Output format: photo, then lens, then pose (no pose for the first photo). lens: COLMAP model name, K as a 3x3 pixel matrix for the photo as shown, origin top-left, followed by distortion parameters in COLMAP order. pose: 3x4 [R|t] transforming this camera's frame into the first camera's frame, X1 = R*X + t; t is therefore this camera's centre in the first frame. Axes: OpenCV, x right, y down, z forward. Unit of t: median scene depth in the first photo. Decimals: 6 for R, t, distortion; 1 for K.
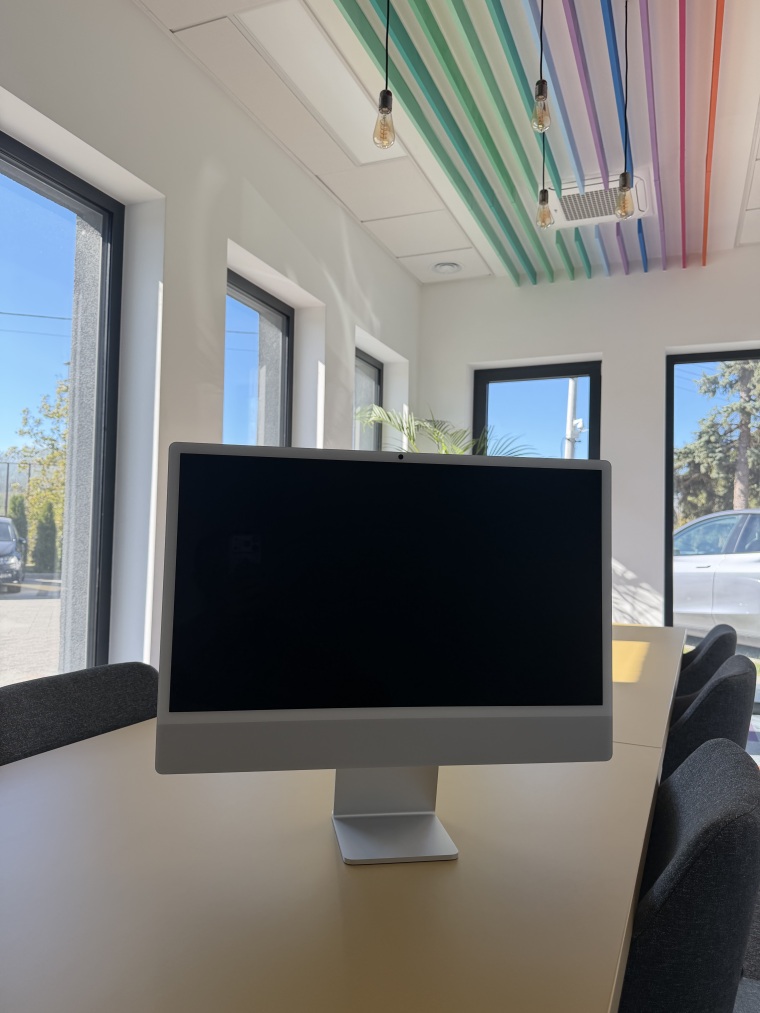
lens RADIAL K [[721.1, 0, 380.2], [0, 721.1, 503.3], [0, 0, 1]] dist [0.050301, -0.066669]
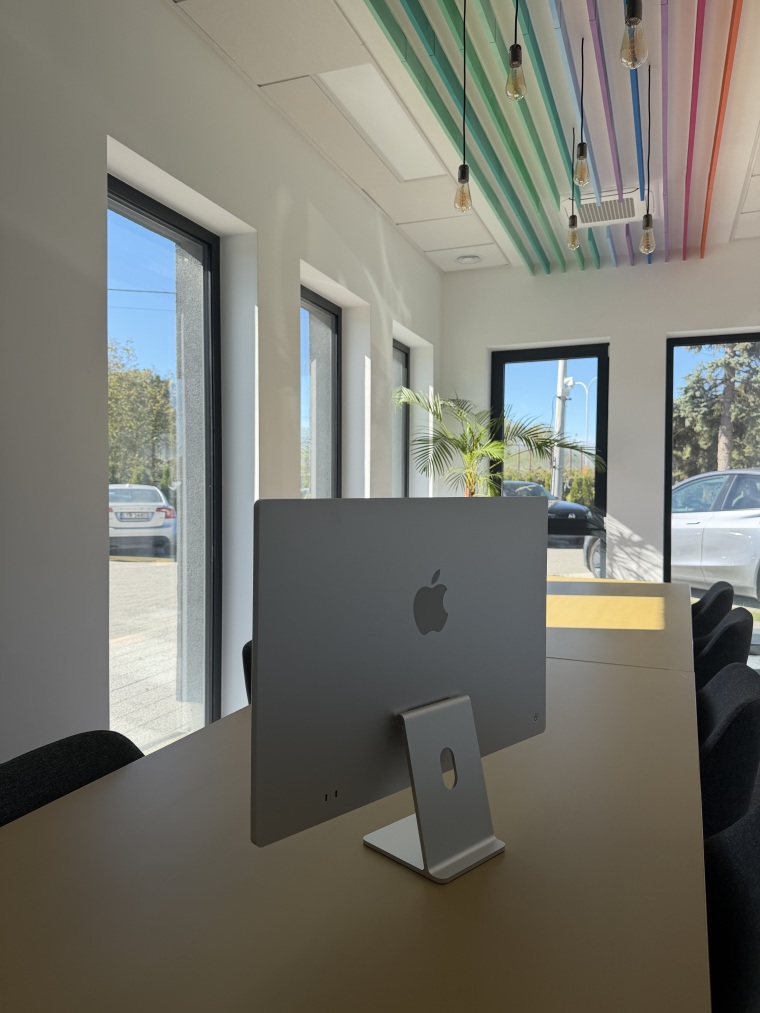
lens RADIAL K [[721.1, 0, 381.4], [0, 721.1, 506.6], [0, 0, 1]] dist [0.050301, -0.066669]
pose [[0.999589, -0.018770, 0.021682, -0.084932], [0.017295, 0.997651, 0.066286, -0.033992], [-0.022875, -0.065883, 0.997565, -0.137066]]
